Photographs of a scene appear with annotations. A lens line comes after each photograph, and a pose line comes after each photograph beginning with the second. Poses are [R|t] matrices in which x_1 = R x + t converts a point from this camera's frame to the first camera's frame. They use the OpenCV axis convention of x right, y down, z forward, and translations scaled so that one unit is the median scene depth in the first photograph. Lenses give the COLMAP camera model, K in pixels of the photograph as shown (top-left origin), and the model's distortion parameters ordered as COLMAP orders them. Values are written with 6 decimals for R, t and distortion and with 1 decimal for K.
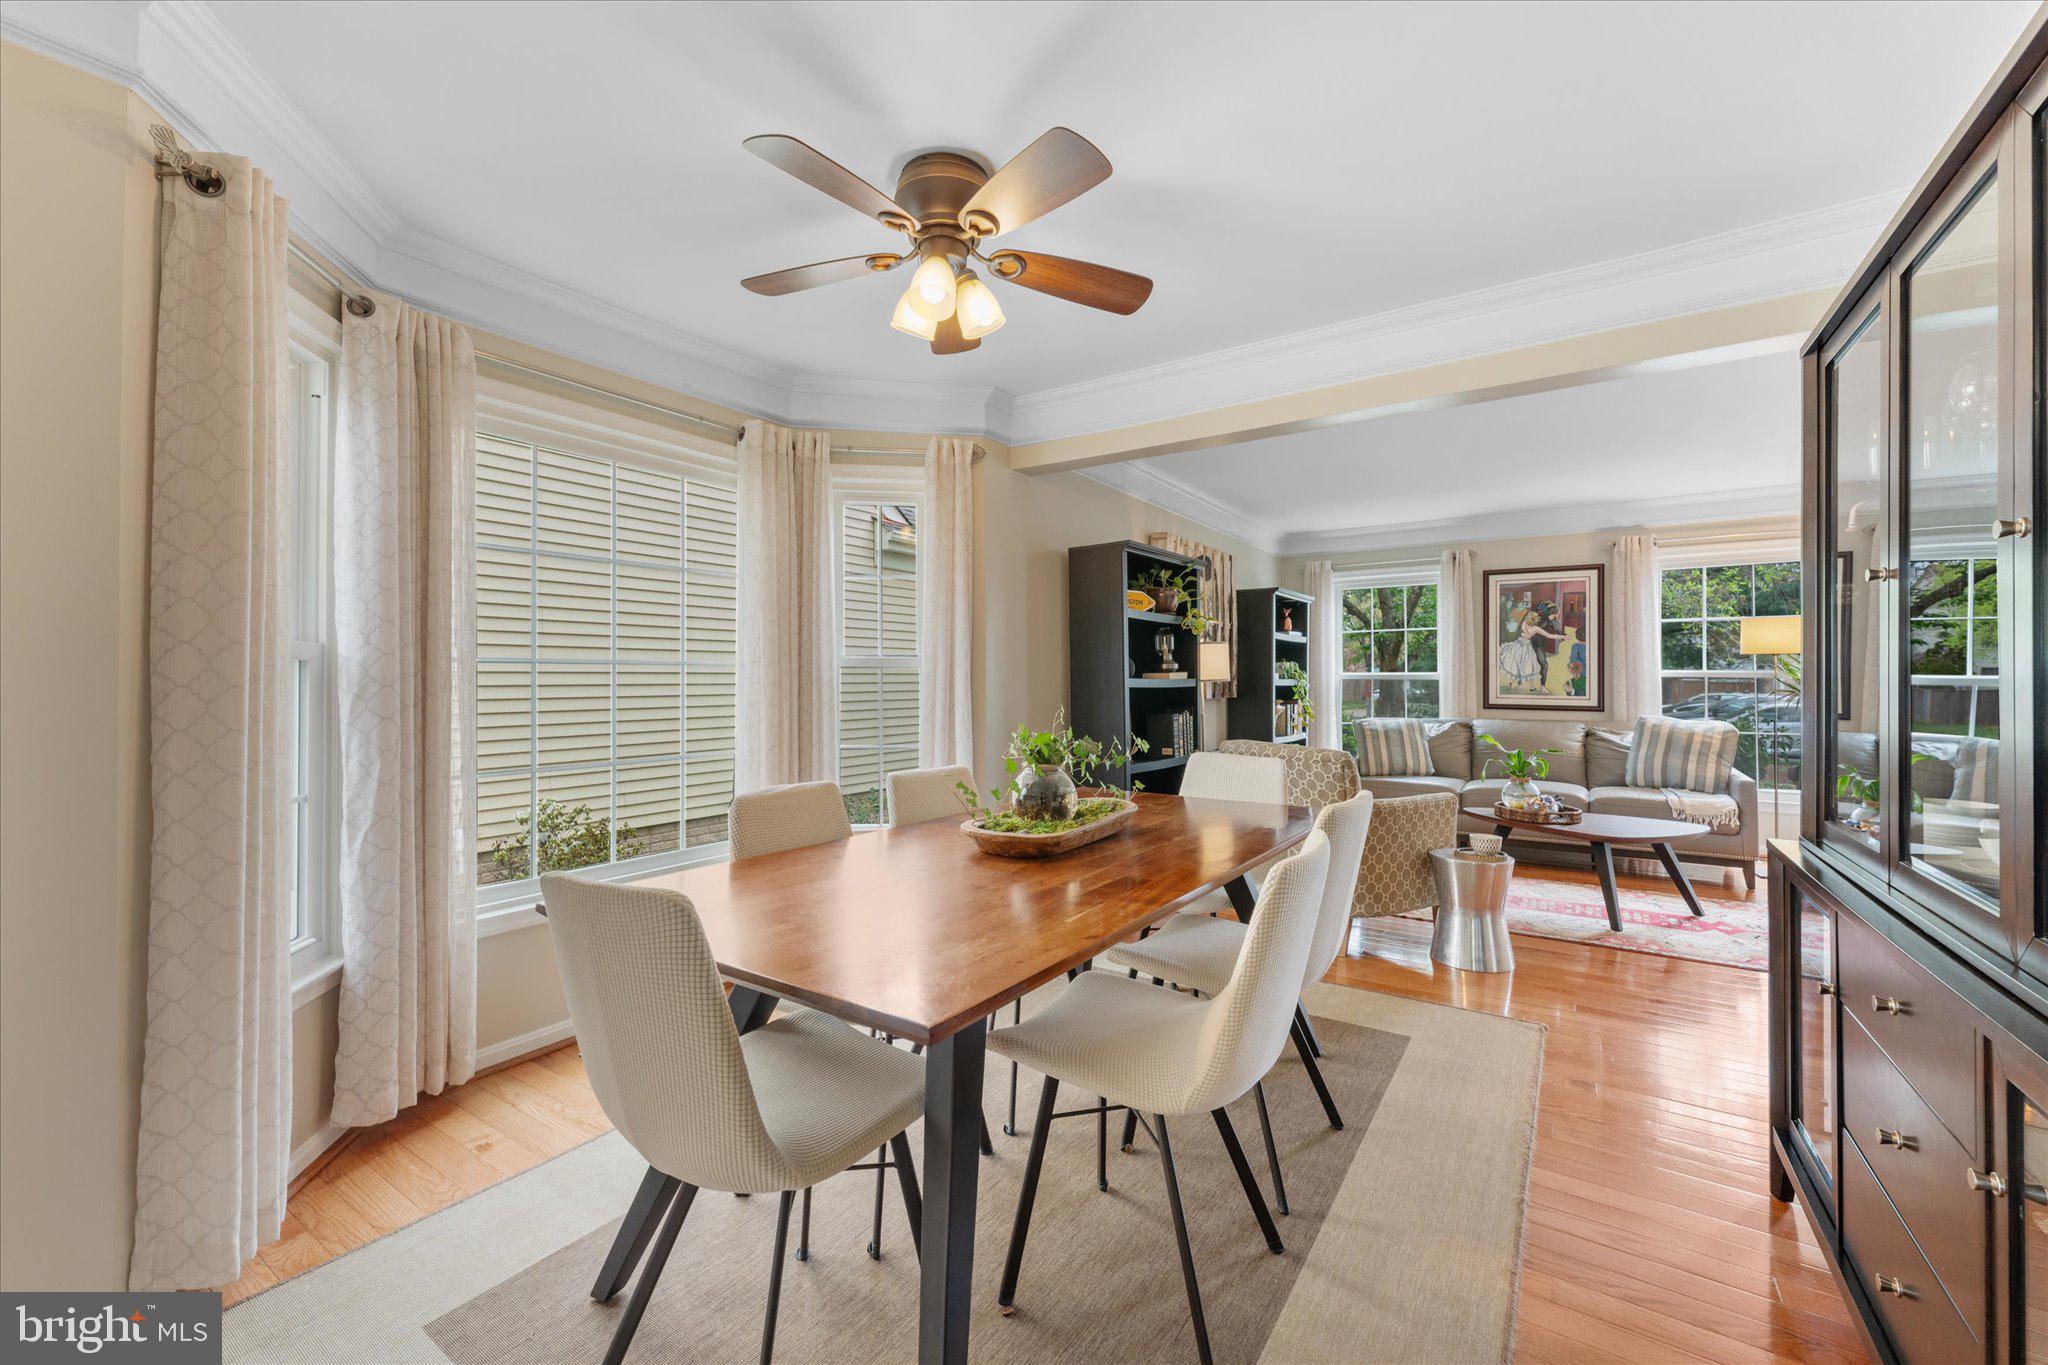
lens RADIAL K [[815.7, 0, 1019.2], [0, 815.7, 676.6], [0, 0, 1]] dist [-0.001221, 0.000378]
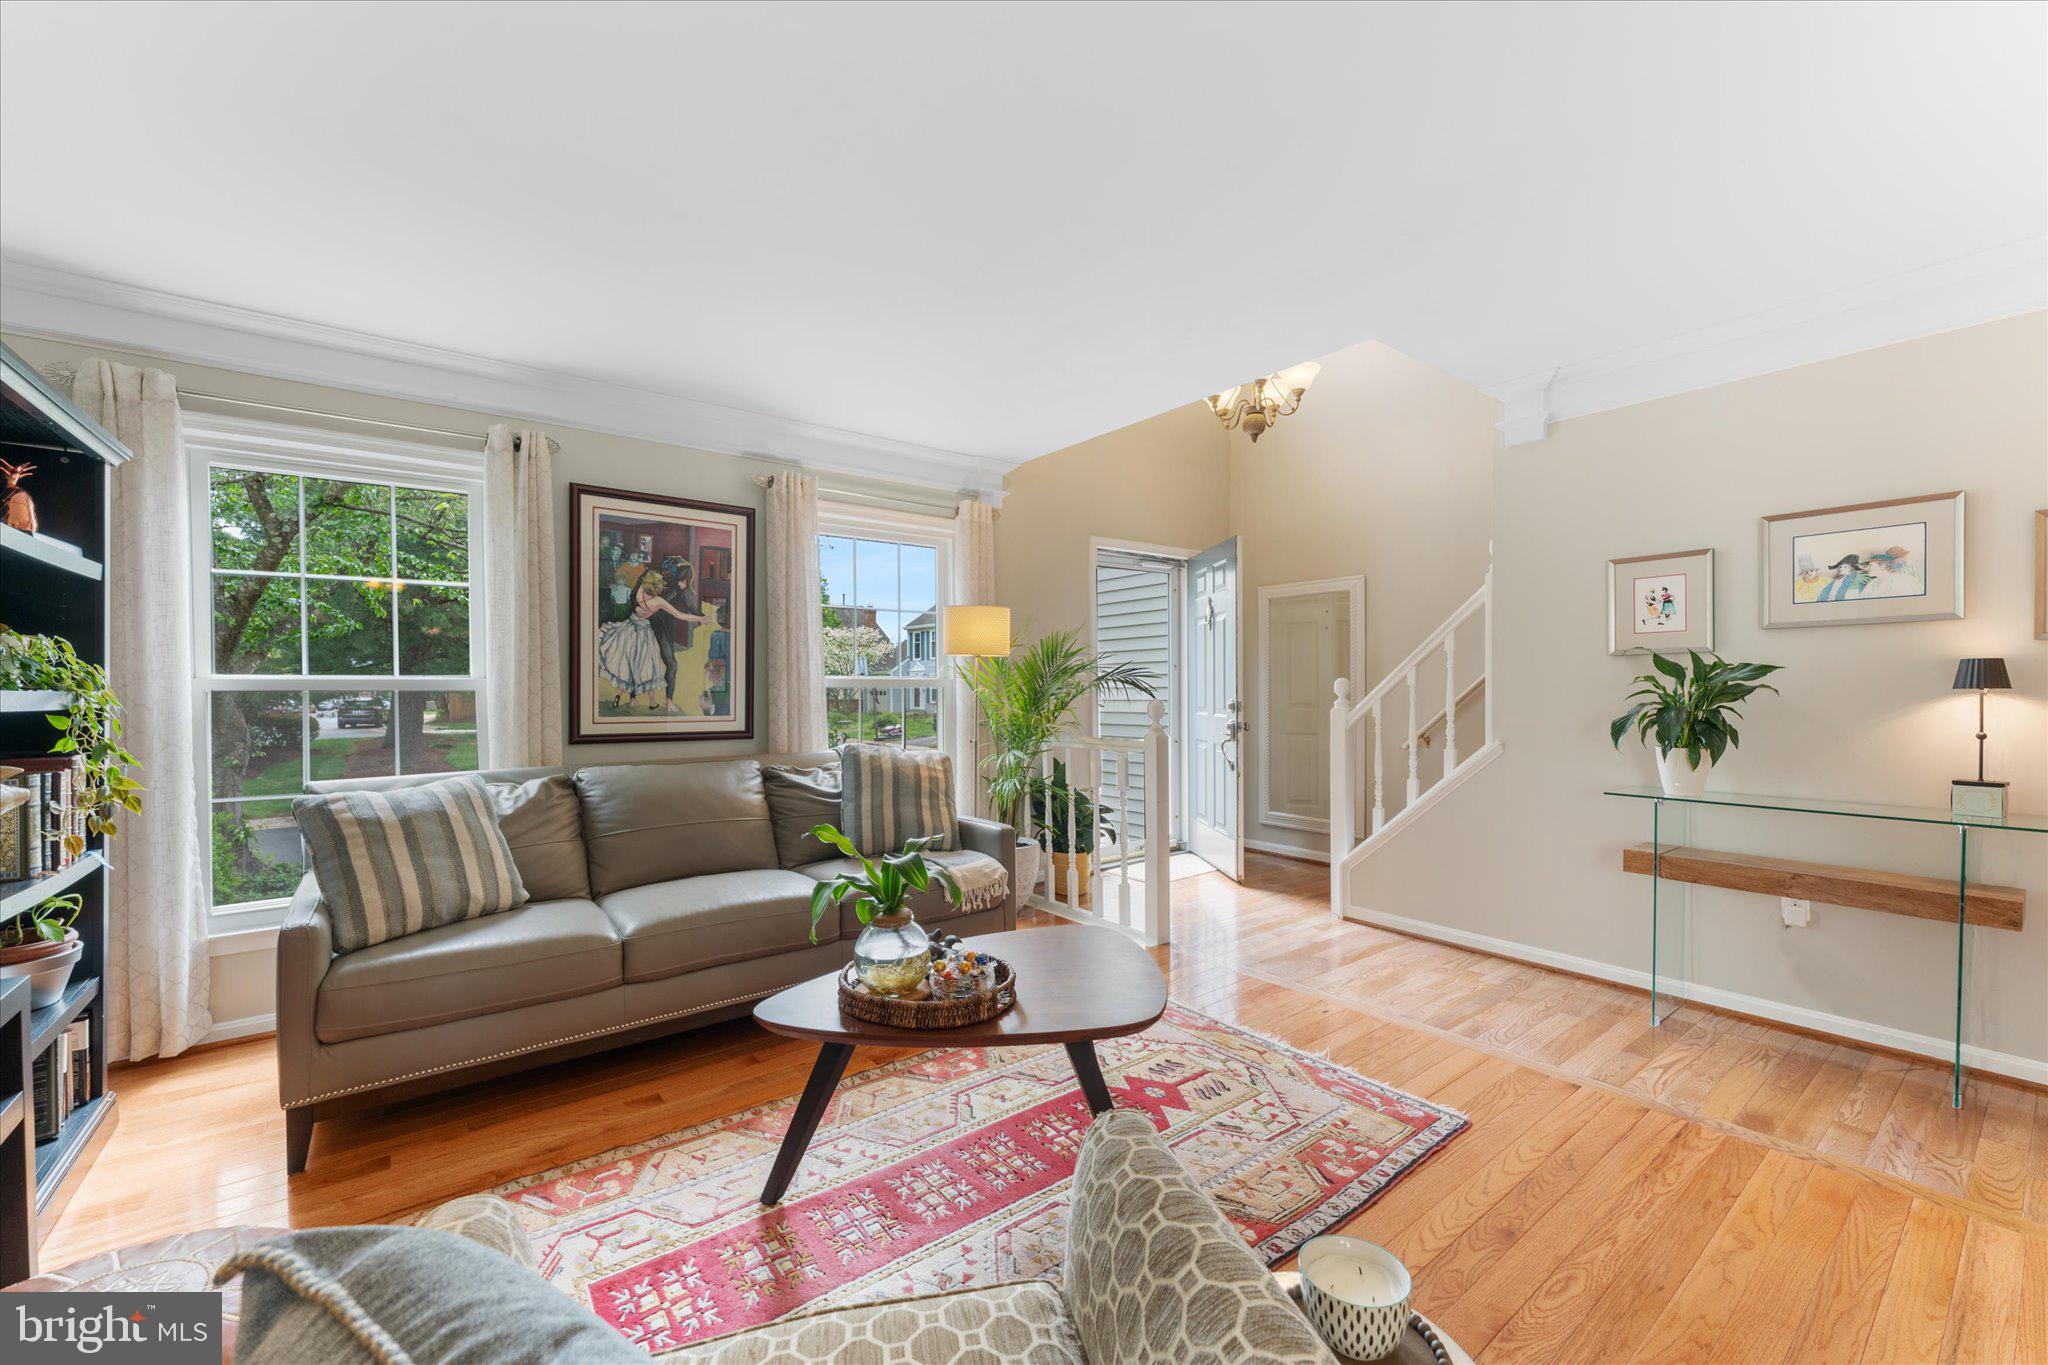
lens RADIAL K [[815.7, 0, 1021.7], [0, 815.7, 696.5], [0, 0, 1]] dist [-0.001221, 0.000378]
pose [[0.316217, -0.009805, 0.948636, 0.165326], [0.002440, 0.999952, 0.009522, 0.003962], [-0.948684, -0.000697, 0.316226, 0.574186]]
